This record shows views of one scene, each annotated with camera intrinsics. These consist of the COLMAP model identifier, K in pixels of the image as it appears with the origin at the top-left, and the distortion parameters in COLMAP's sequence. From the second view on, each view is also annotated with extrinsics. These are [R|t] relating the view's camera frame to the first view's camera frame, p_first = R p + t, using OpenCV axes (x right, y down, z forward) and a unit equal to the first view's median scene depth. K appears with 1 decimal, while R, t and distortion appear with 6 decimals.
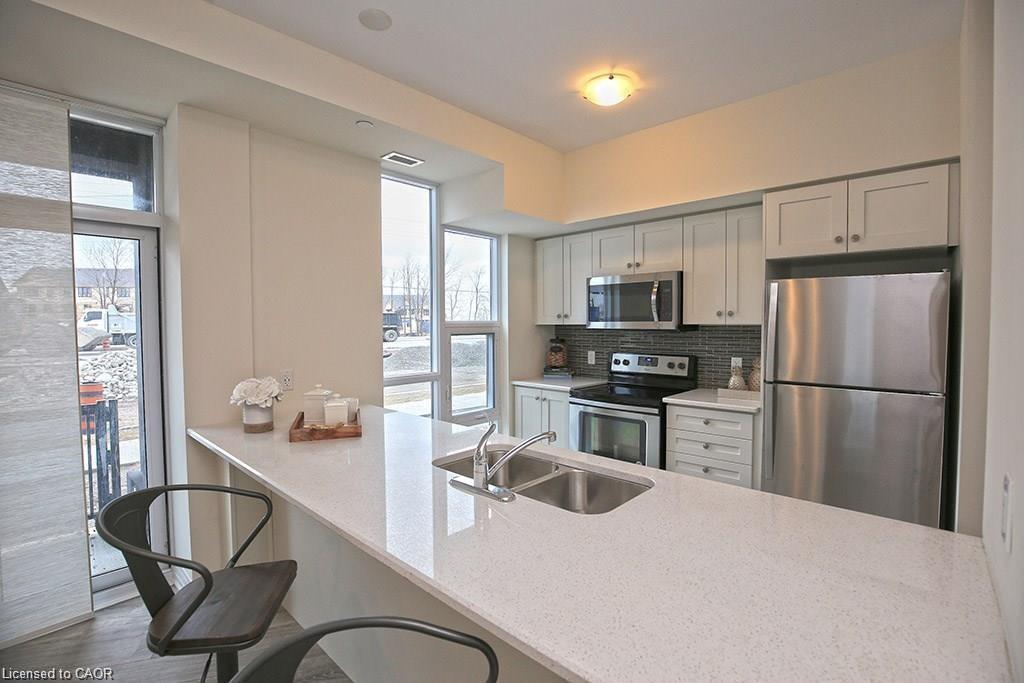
lens RADIAL K [[469.0, 0, 507.6], [0, 469.0, 339.8], [0, 0, 1]] dist [-0.036981, 0.005766]
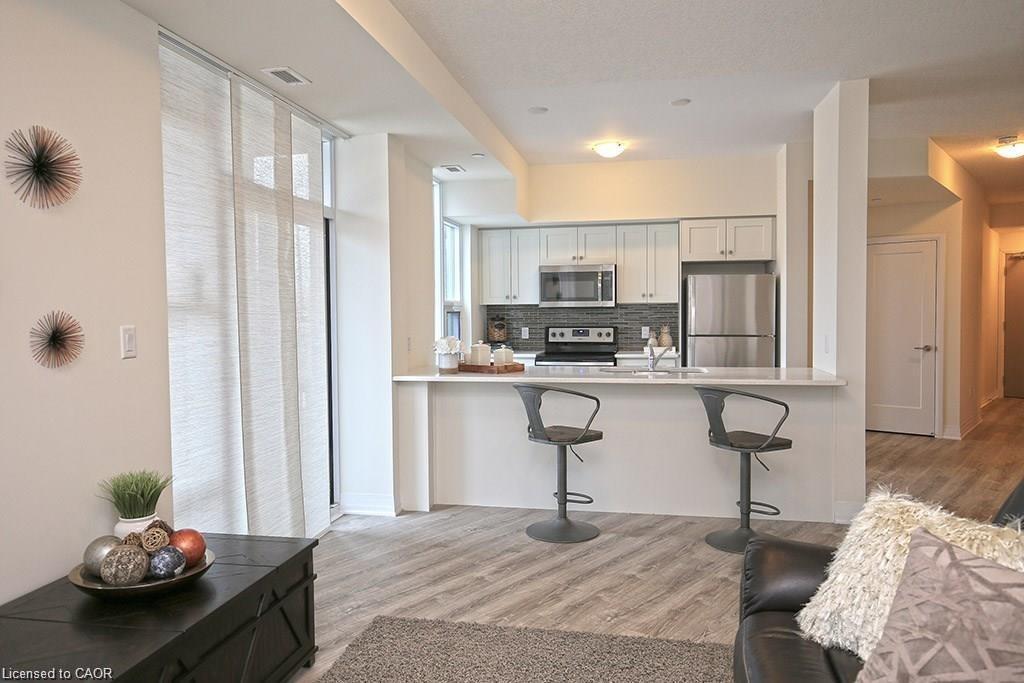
lens RADIAL K [[726.1, 0, 506.9], [0, 726.1, 338.4], [0, 0, 1]] dist [0.008441, 0.003055]
pose [[0.850390, -0.022062, 0.525689, -0.959122], [0.024042, 0.999706, 0.003063, 0.052961], [-0.525603, 0.010034, 0.850671, -0.610475]]
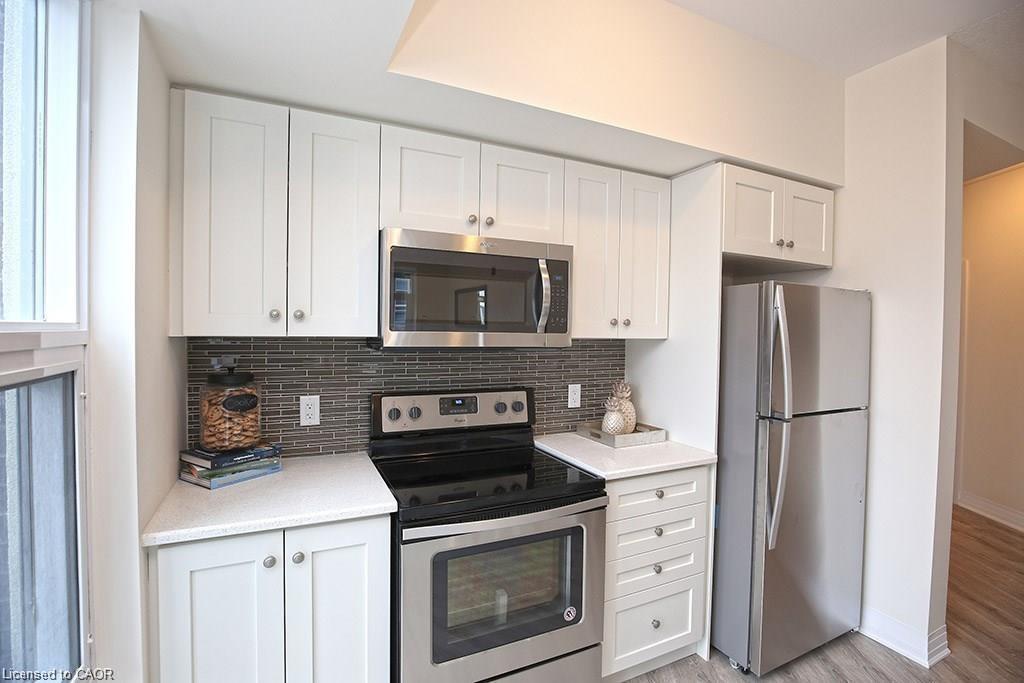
lens RADIAL K [[469.0, 0, 506.2], [0, 469.0, 339.3], [0, 0, 1]] dist [-0.036981, 0.005766]
pose [[0.362840, -0.009850, 0.931799, -0.192122], [0.018055, 0.999831, 0.003539, -0.032508], [-0.931677, 0.015539, 0.362956, 0.786645]]
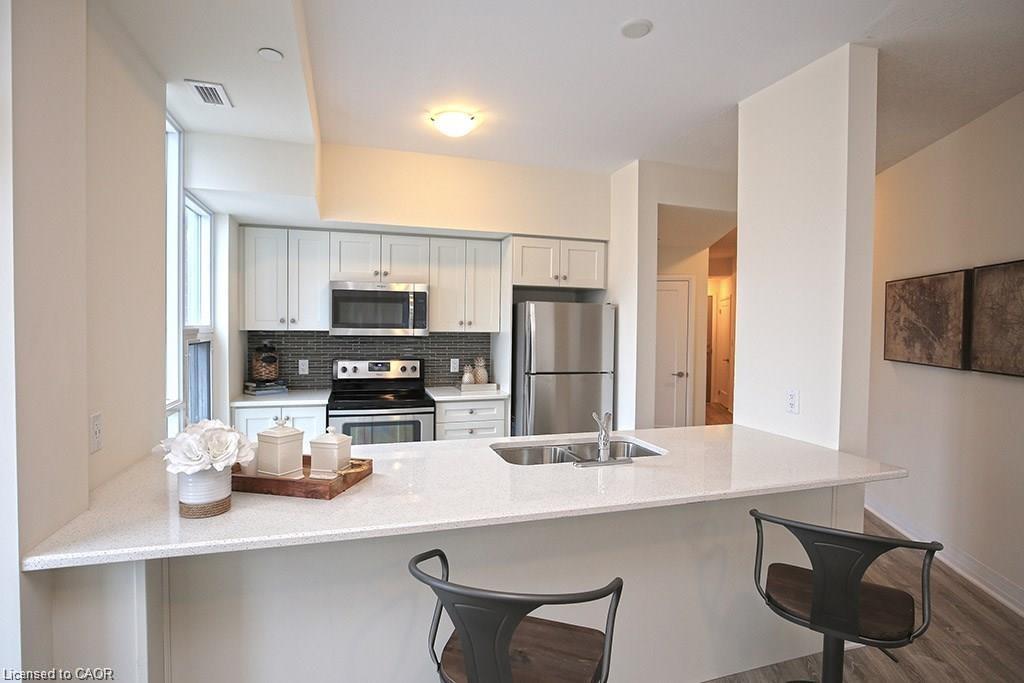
lens RADIAL K [[507.5, 0, 507.7], [0, 507.5, 339.2], [0, 0, 1]] dist [-0.024793, -0.000701]
pose [[0.493507, -0.010456, 0.869679, -0.558030], [0.017748, 0.999841, 0.001950, -0.012505], [-0.869561, 0.014472, 0.493614, 0.209538]]
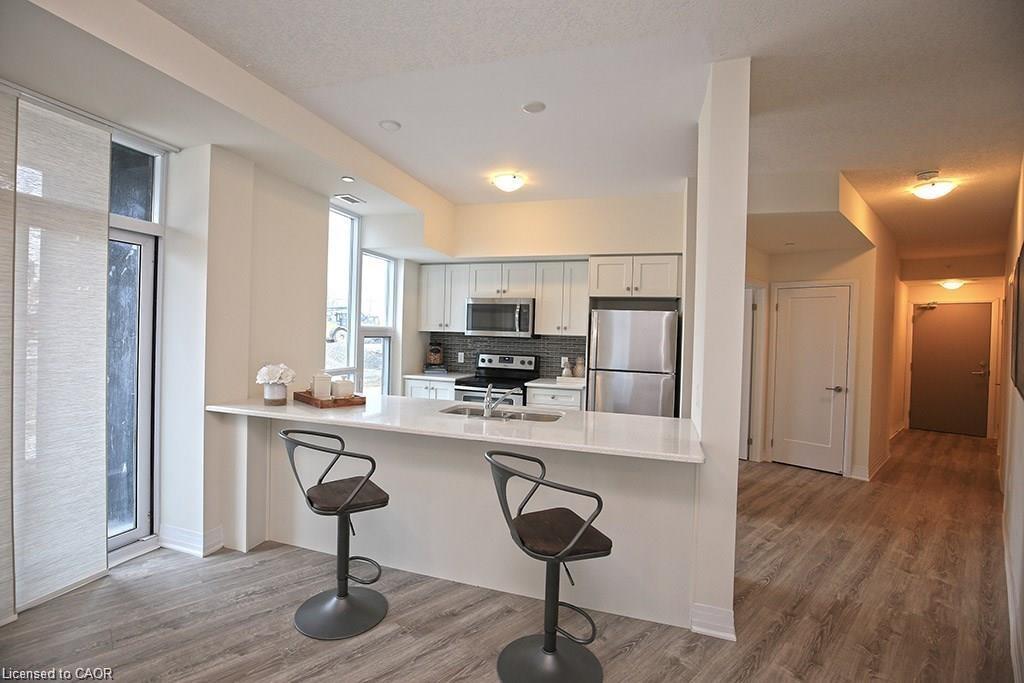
lens RADIAL K [[469.0, 0, 505.1], [0, 469.0, 339.6], [0, 0, 1]] dist [-0.036981, 0.005766]
pose [[0.906162, 0.026376, 0.422108, -0.313552], [-0.018123, 0.999558, -0.023555, 0.019303], [-0.422543, 0.013695, 0.906240, -0.290172]]
